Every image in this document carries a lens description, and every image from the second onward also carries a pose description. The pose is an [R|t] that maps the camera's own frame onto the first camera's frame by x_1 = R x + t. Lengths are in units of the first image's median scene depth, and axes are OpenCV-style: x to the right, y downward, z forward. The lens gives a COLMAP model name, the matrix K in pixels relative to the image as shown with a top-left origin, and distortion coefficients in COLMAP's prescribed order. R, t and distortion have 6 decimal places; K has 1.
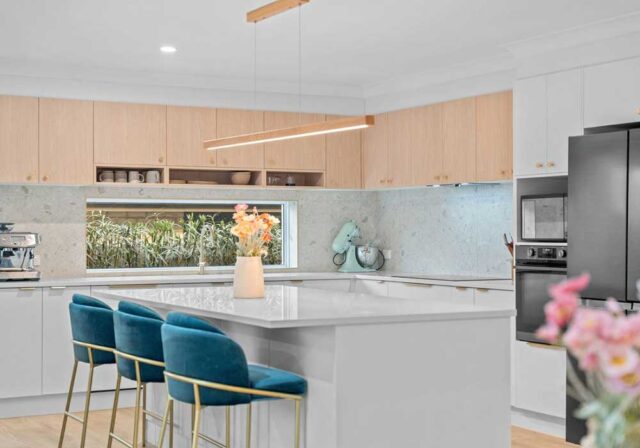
lens RADIAL K [[1074.4, 0, 402.6], [0, 1074.4, 231.6], [0, 0, 1]] dist [0.038247, 0.255317]
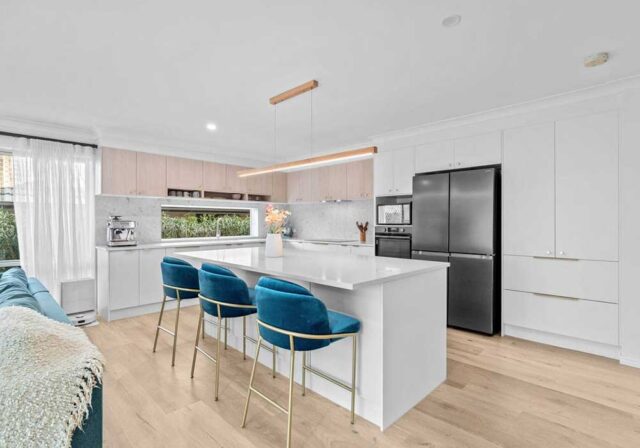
lens RADIAL K [[312.7, 0, 336.0], [0, 312.7, 222.7], [0, 0, 1]] dist [-0.003312, -0.000355]
pose [[0.964193, -0.001936, 0.265194, -0.135119], [0.001670, 0.999998, 0.001226, 0.003672], [-0.265195, -0.000740, 0.964194, 0.354237]]
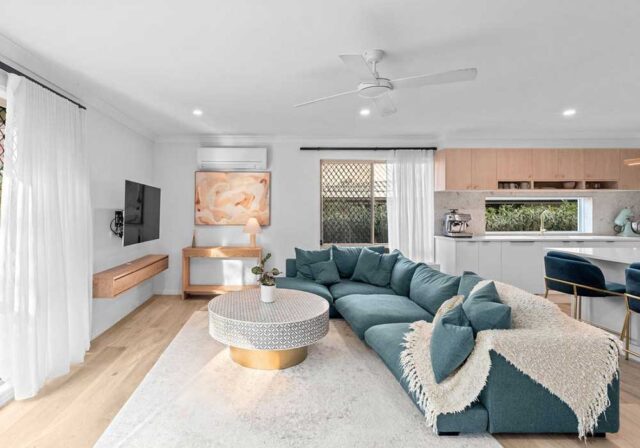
lens RADIAL K [[353.0, 0, 272.9], [0, 353.0, 211.4], [0, 0, 1]] dist [-0.002684, -0.000075]
pose [[0.858523, 0.002110, -0.512772, -0.306856], [-0.001777, 0.999998, 0.001139, -0.004155], [0.512773, -0.000066, 0.858524, 0.221031]]
